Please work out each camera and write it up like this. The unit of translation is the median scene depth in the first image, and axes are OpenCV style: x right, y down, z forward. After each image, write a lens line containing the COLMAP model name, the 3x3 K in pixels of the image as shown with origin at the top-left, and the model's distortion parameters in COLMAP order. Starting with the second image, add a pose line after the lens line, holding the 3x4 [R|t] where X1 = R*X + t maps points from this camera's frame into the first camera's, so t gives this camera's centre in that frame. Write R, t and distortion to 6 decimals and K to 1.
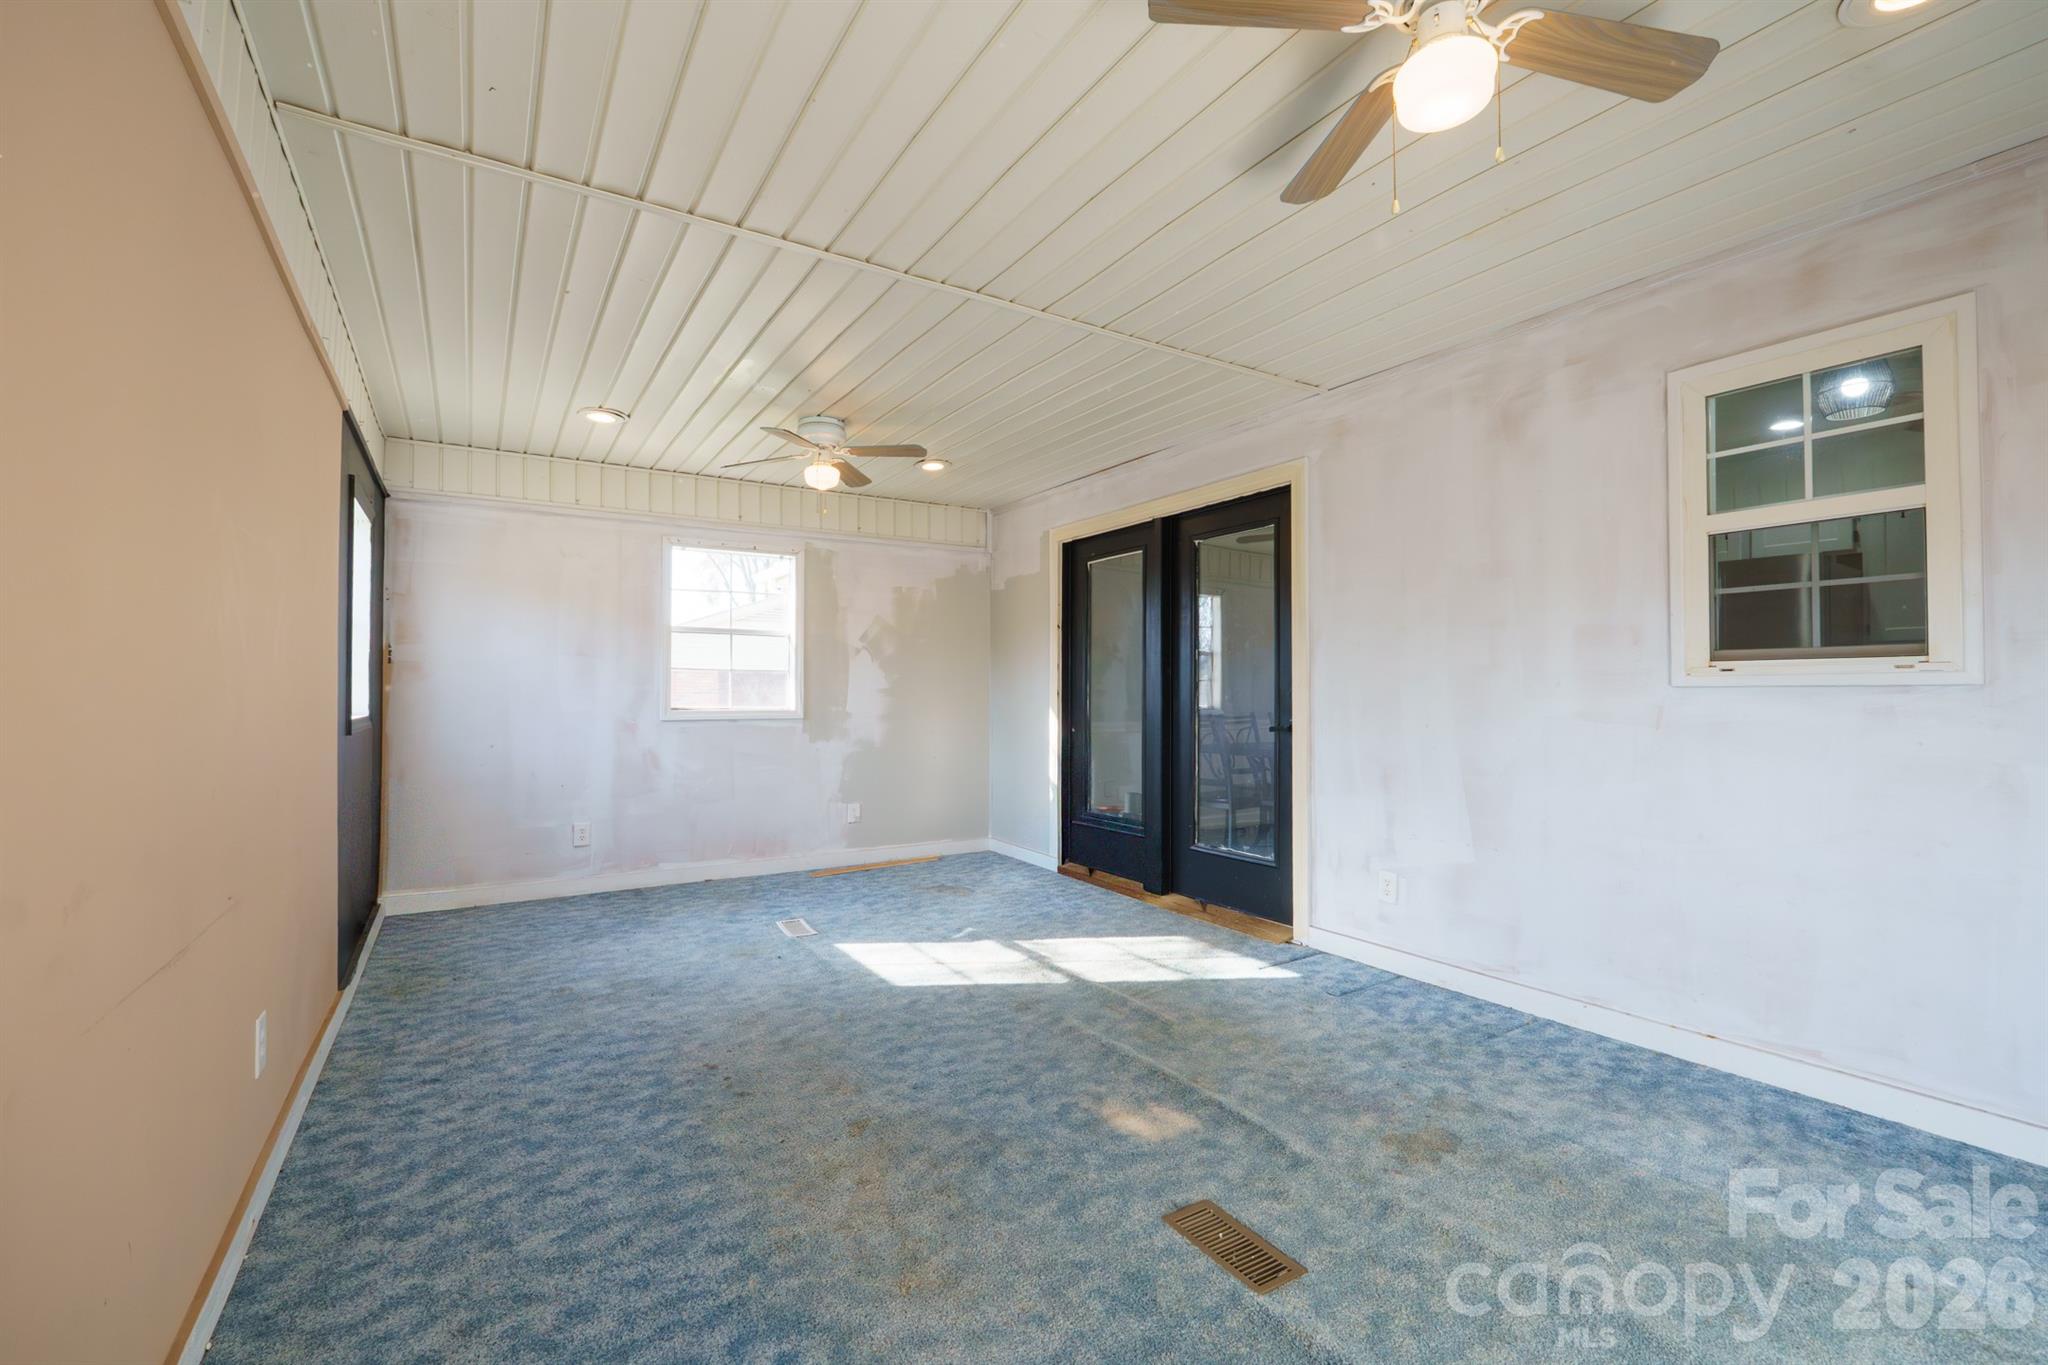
lens RADIAL K [[888.8, 0, 1024.0], [0, 888.8, 682.5], [0, 0, 1]] dist [-0.002249, -0.000433]
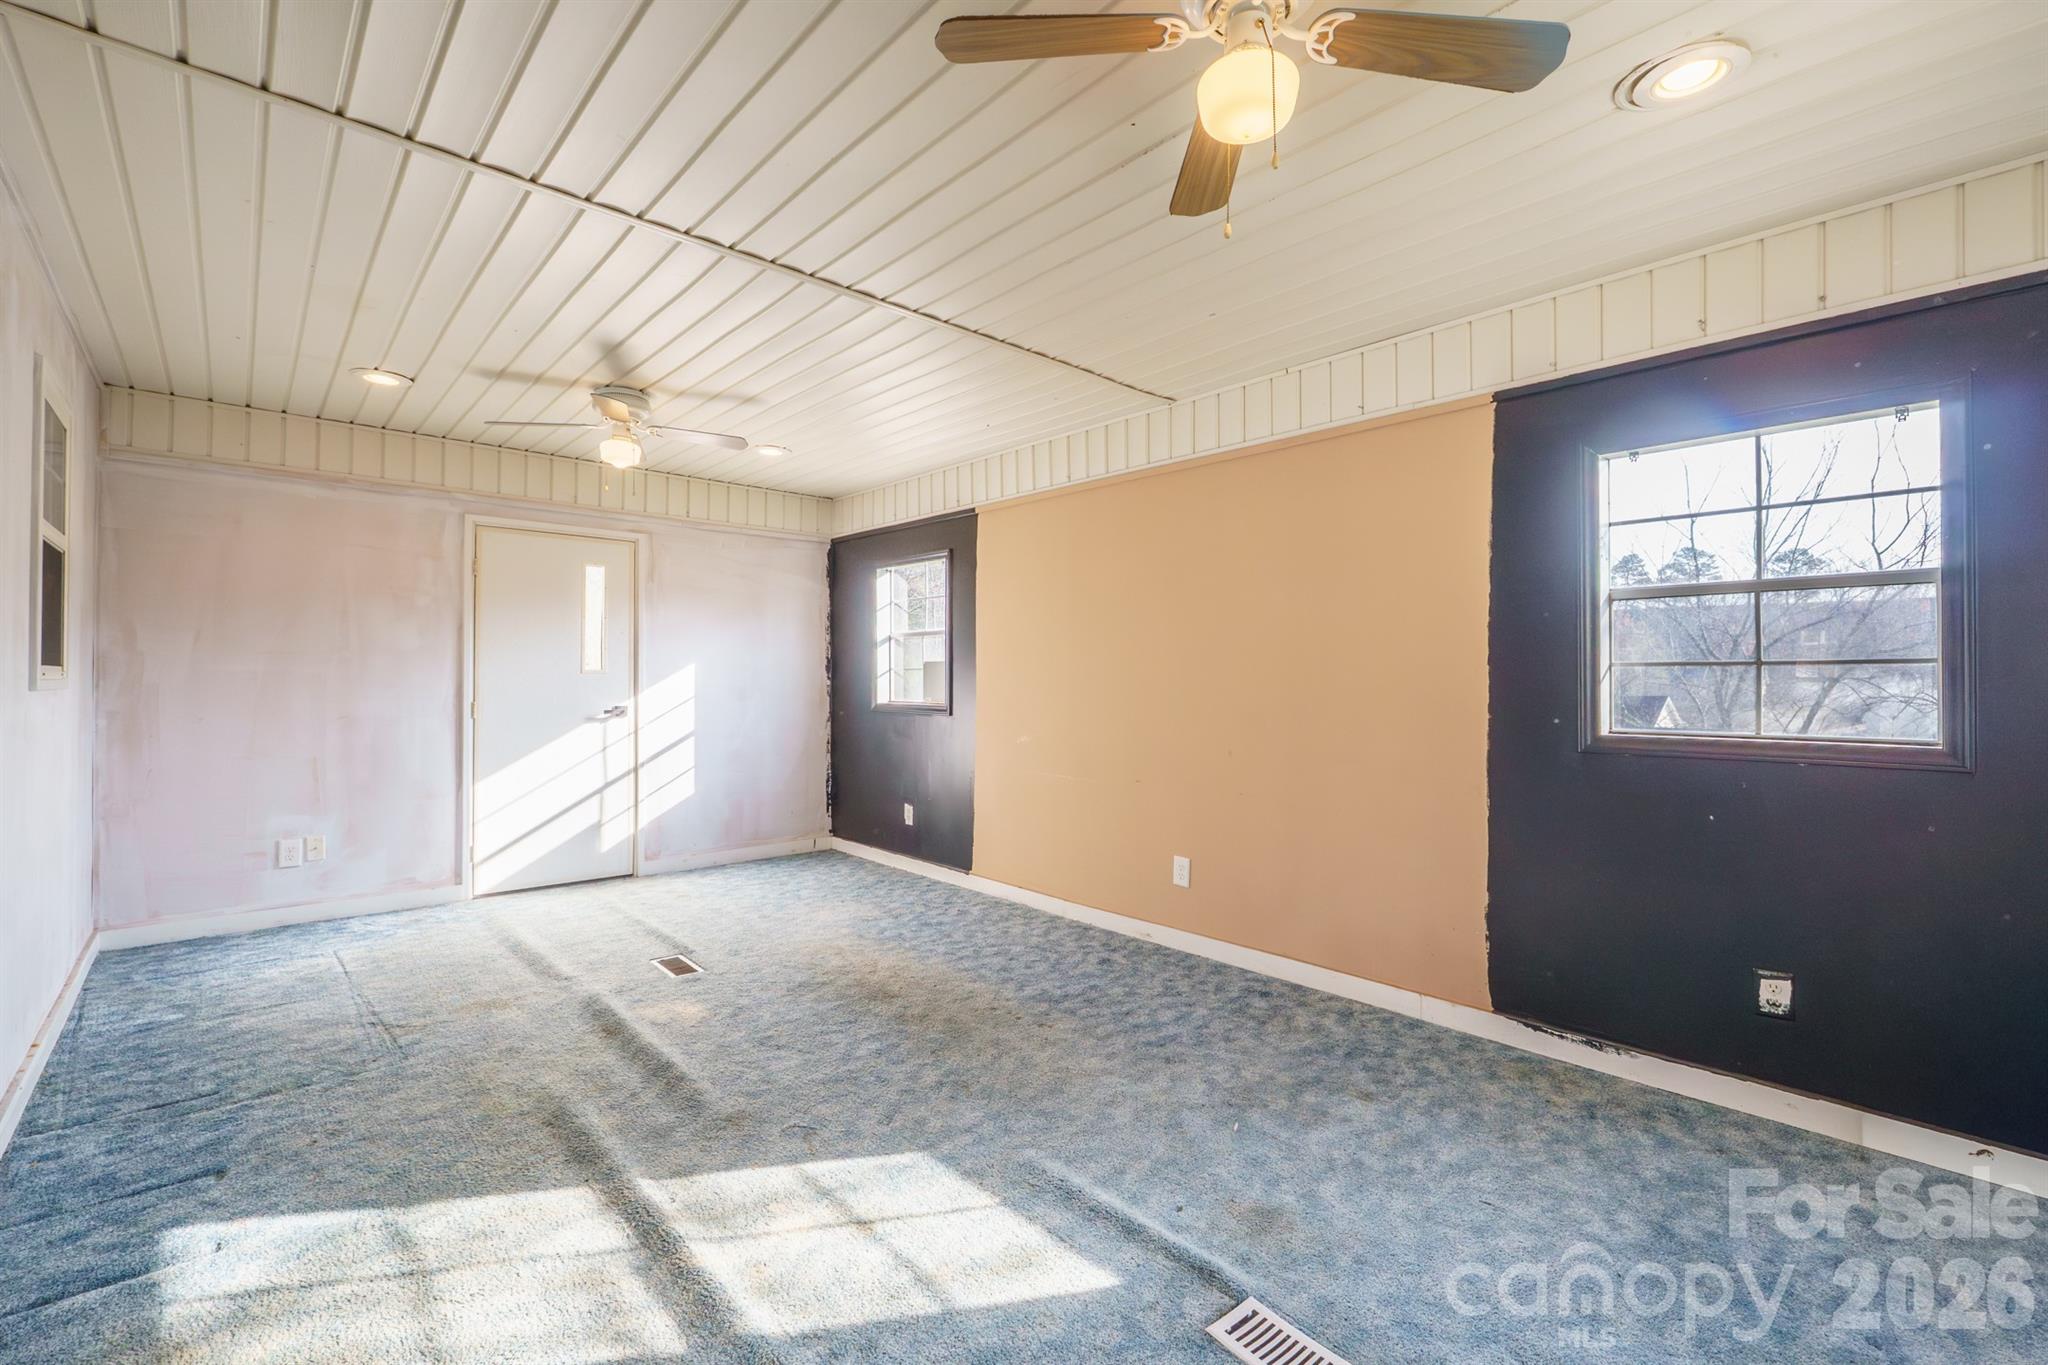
lens RADIAL K [[888.8, 0, 1024.0], [0, 888.8, 682.5], [0, 0, 1]] dist [-0.002249, -0.000433]
pose [[-0.985854, -0.002556, -0.167585, -0.121217], [-0.000912, 0.999951, -0.009886, 0.005529], [0.167602, -0.009594, -0.985808, 1.880473]]
